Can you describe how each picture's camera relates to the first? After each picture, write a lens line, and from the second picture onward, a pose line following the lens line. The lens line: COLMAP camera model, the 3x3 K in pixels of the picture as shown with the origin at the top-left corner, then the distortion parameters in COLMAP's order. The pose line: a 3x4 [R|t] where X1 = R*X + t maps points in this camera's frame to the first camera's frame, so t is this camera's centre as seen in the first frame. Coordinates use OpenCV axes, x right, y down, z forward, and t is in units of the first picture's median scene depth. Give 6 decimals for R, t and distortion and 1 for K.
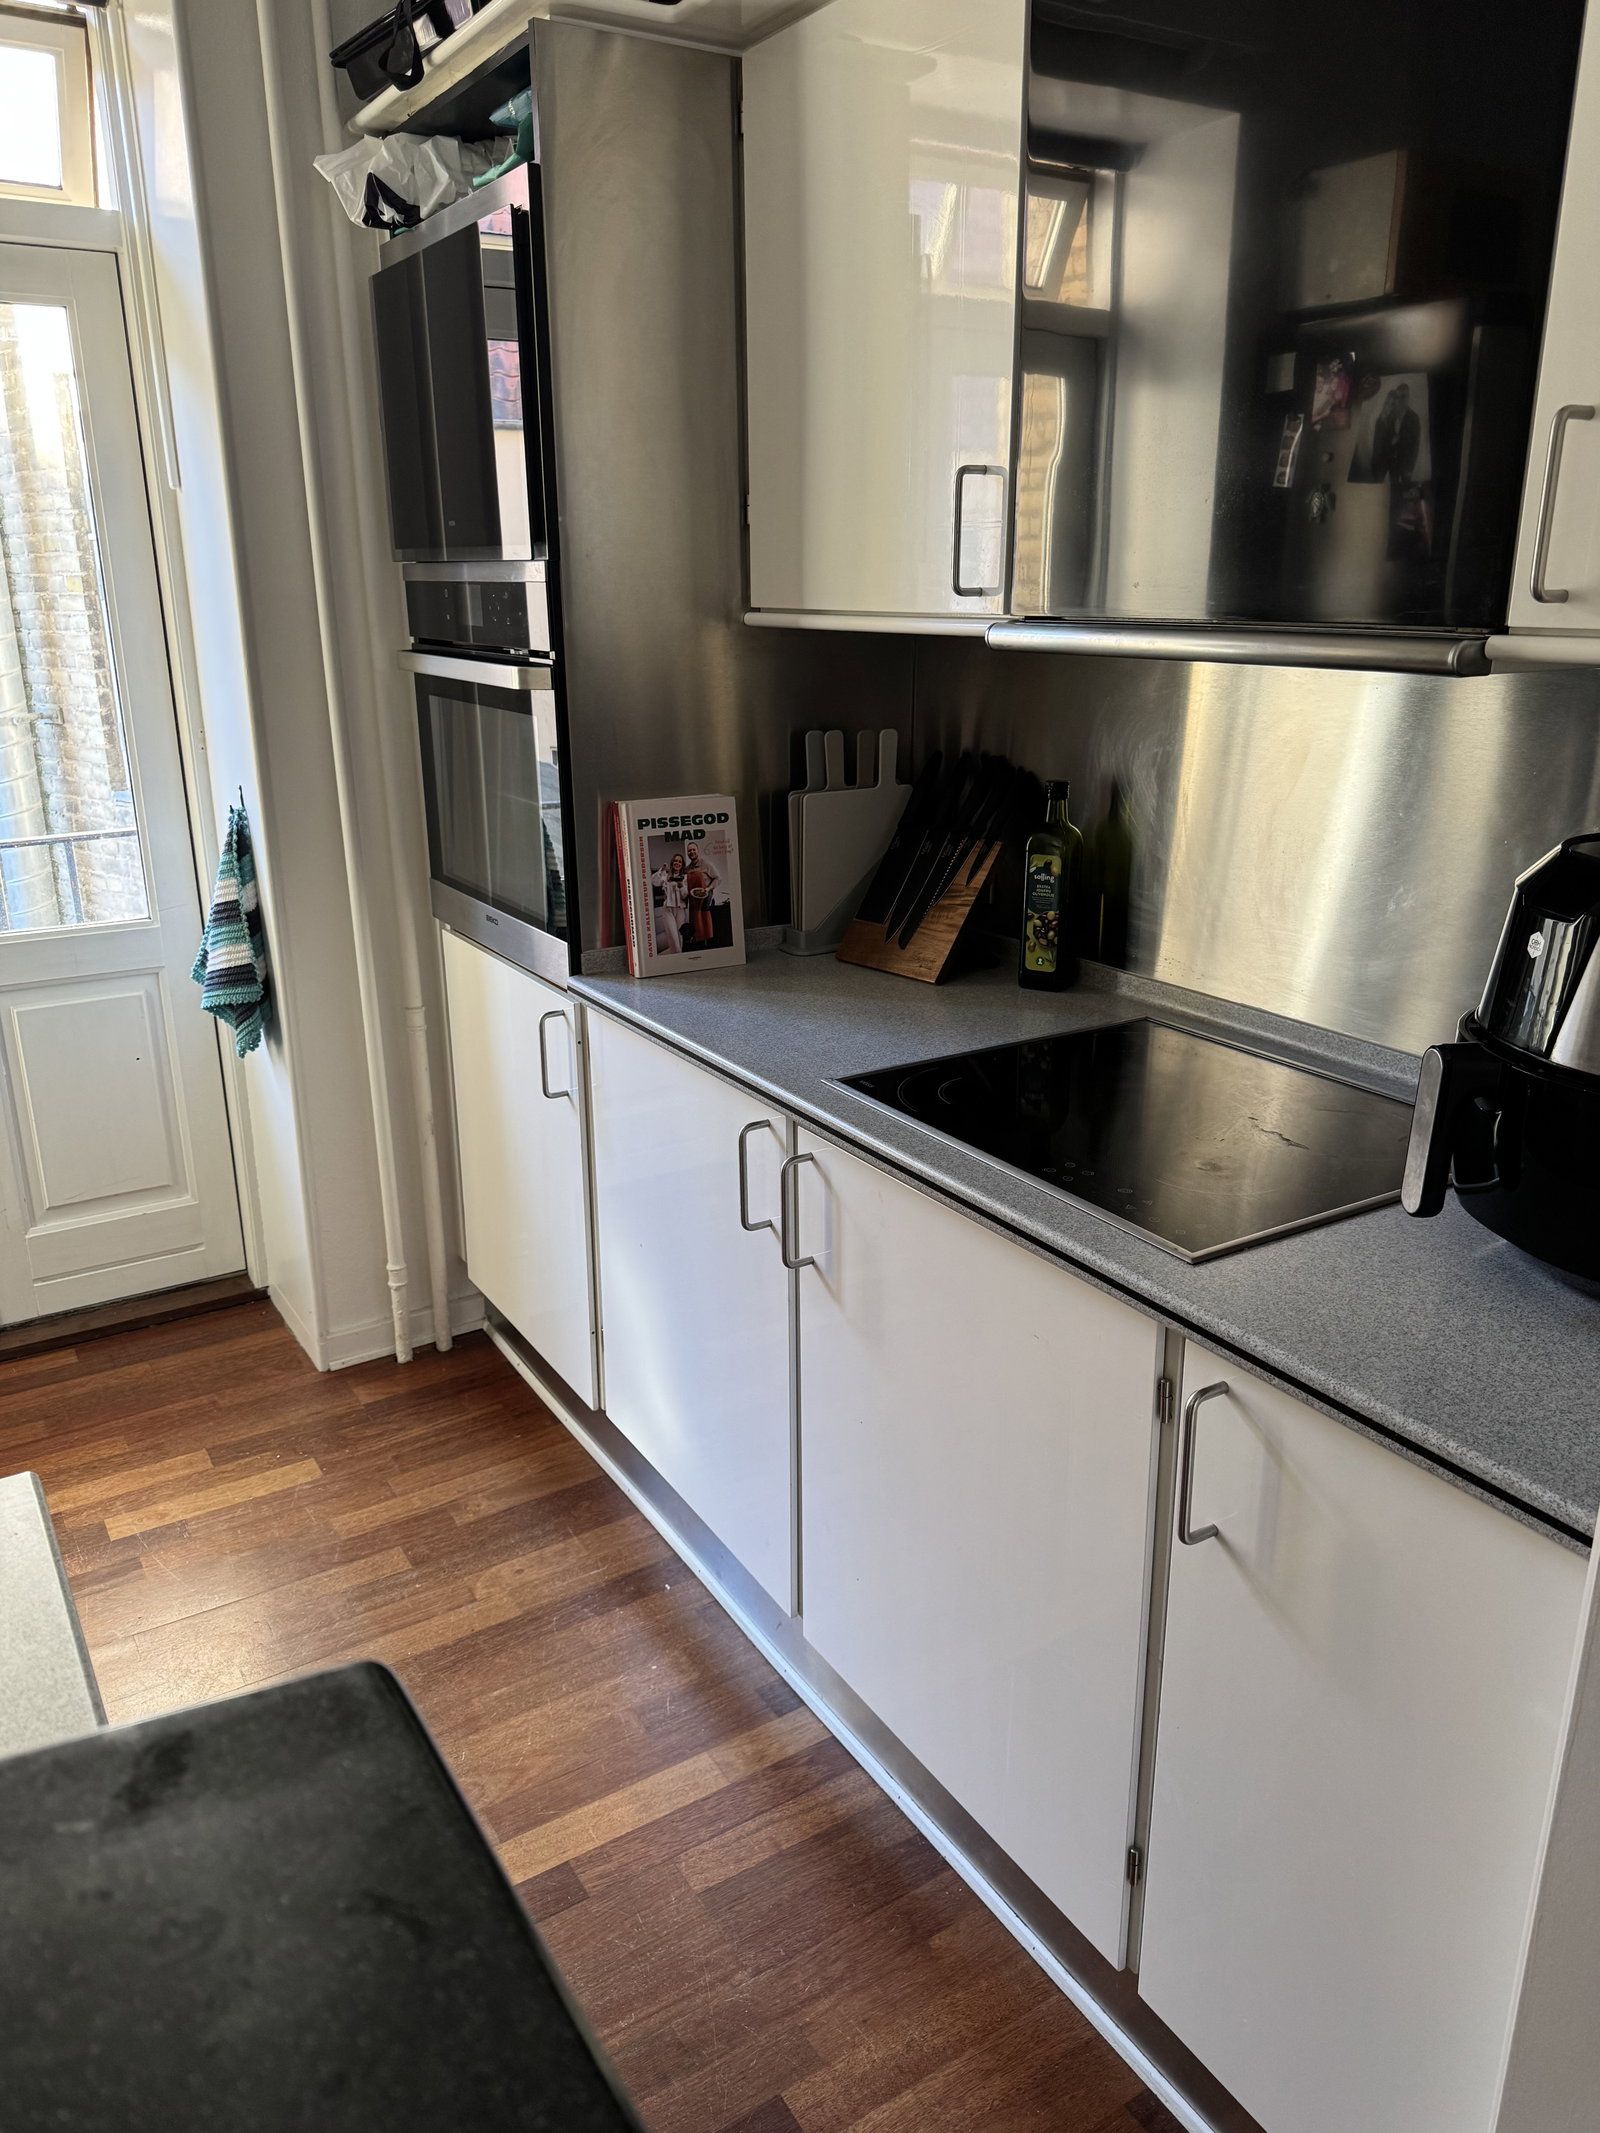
lens RADIAL K [[1520.1, 0, 803.0], [0, 1520.1, 1057.2], [0, 0, 1]] dist [0.020889, -0.007990]
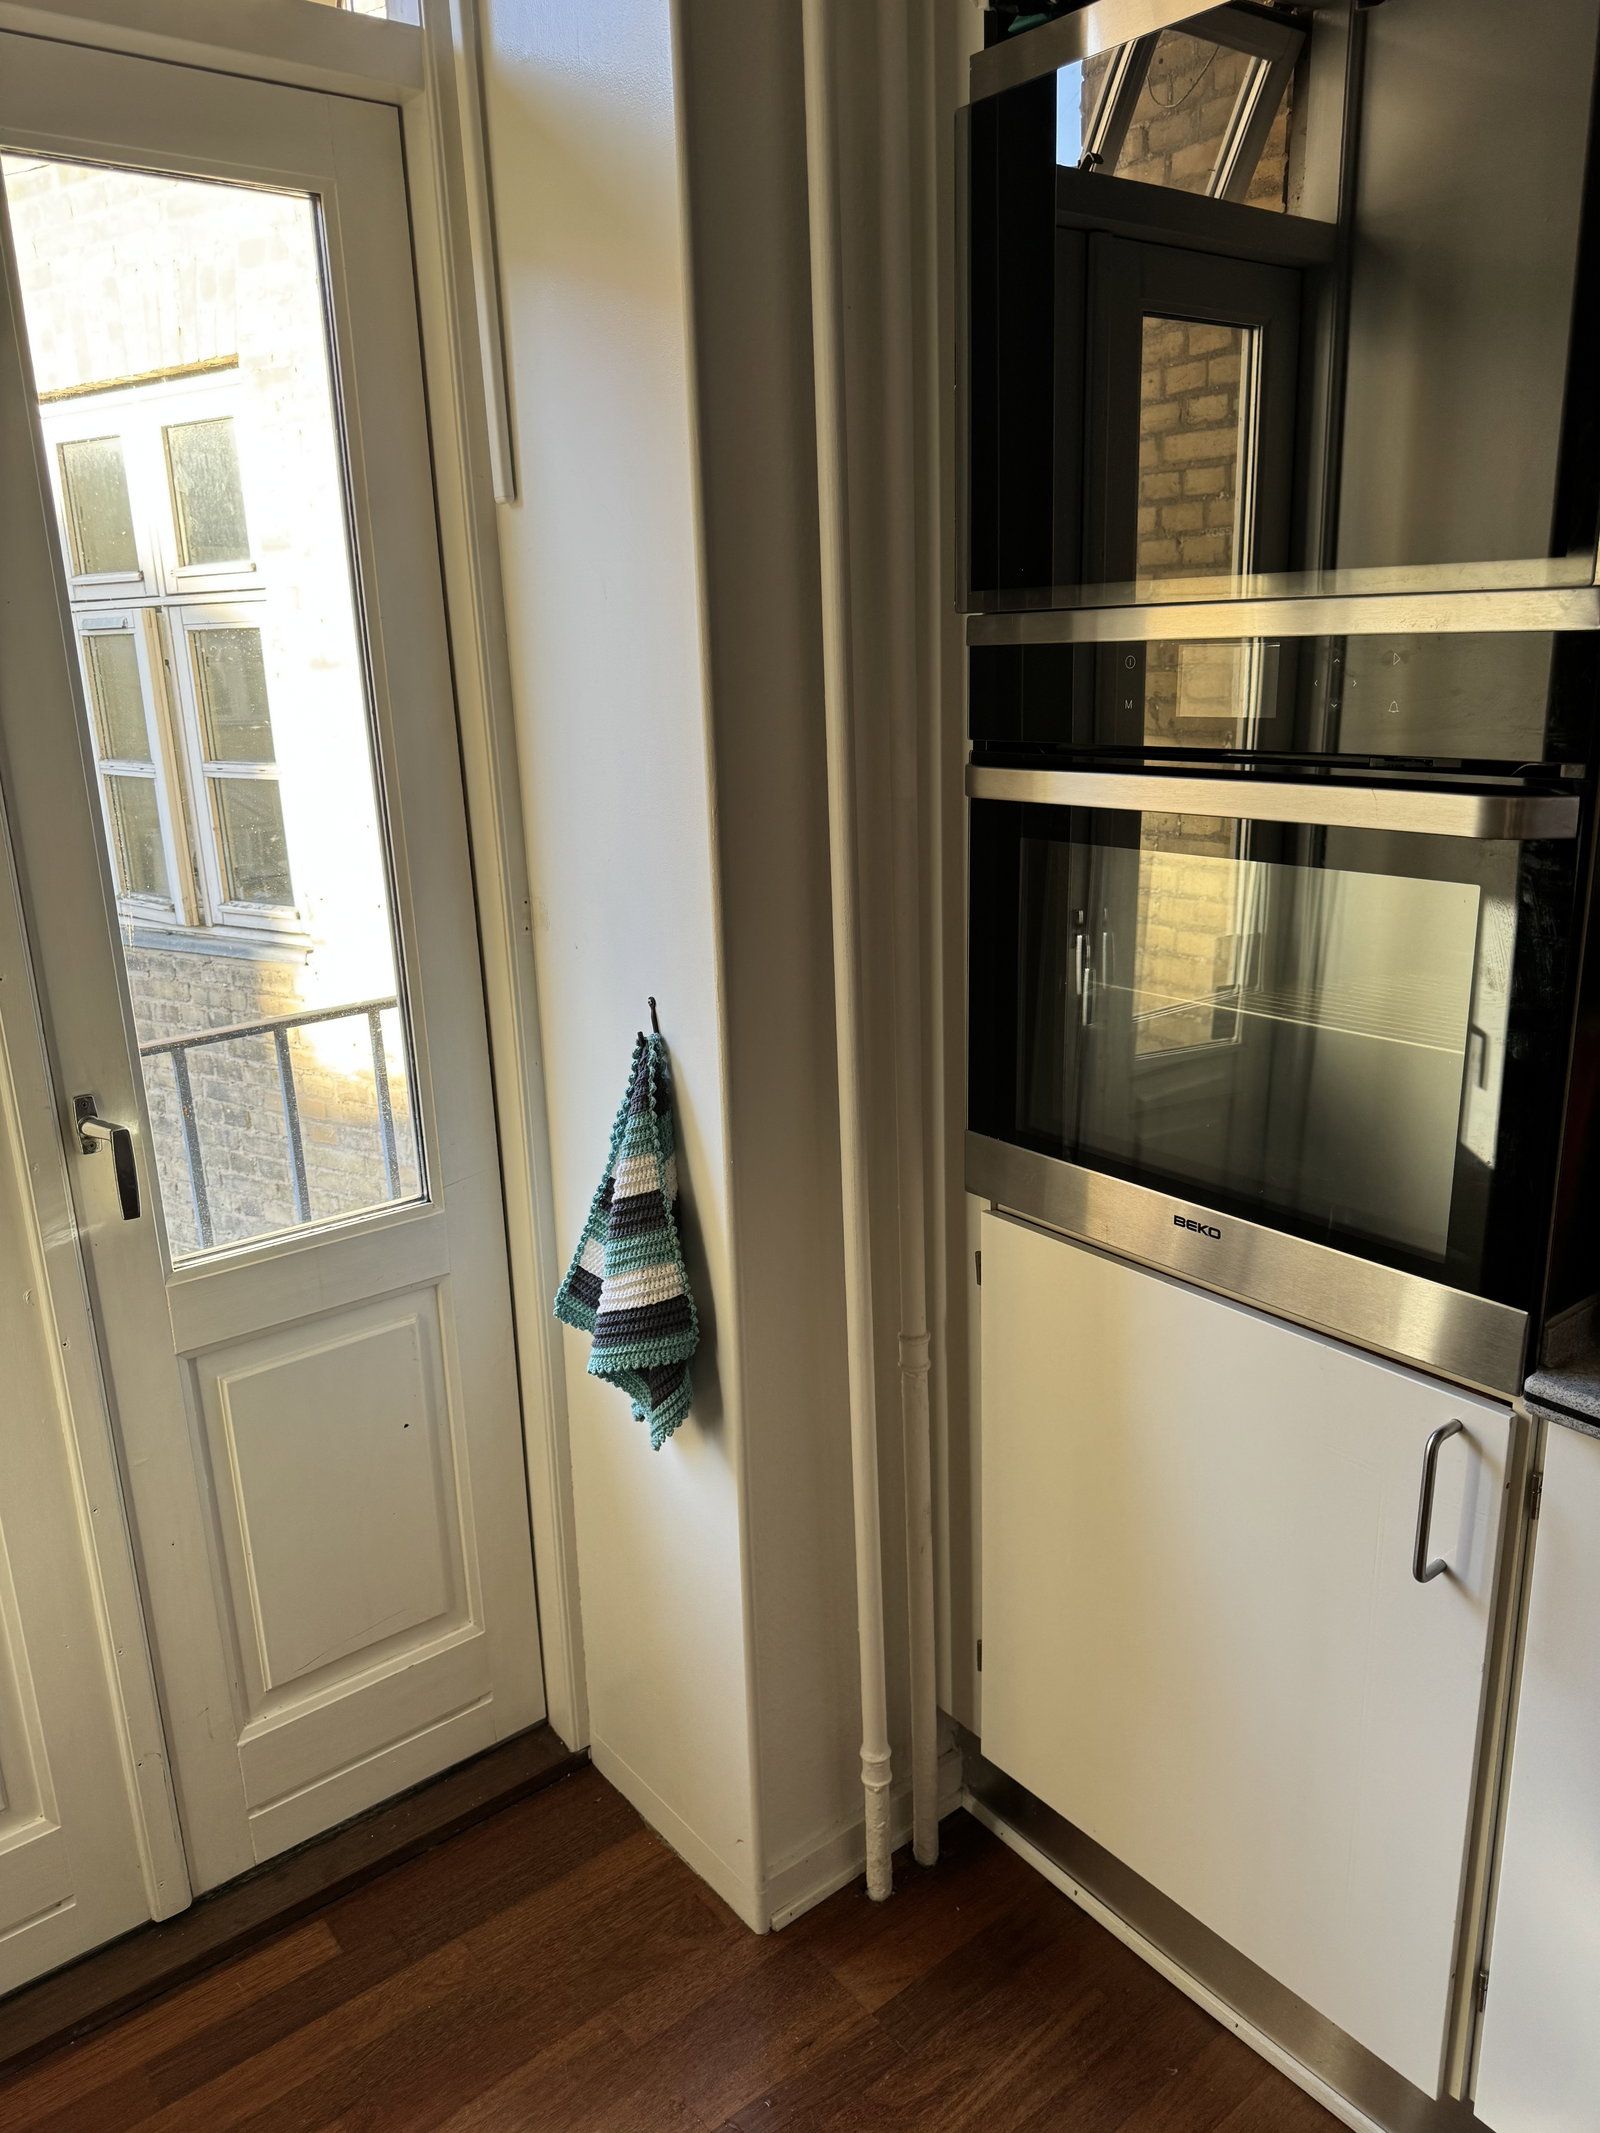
lens RADIAL K [[1520.1, 0, 797.6], [0, 1520.1, 1074.2], [0, 0, 1]] dist [0.020889, -0.007990]
pose [[0.993378, -0.049174, 0.103839, -0.368468], [0.052263, 0.998262, -0.027236, -0.126506], [-0.102319, 0.032483, 0.994221, 0.403121]]
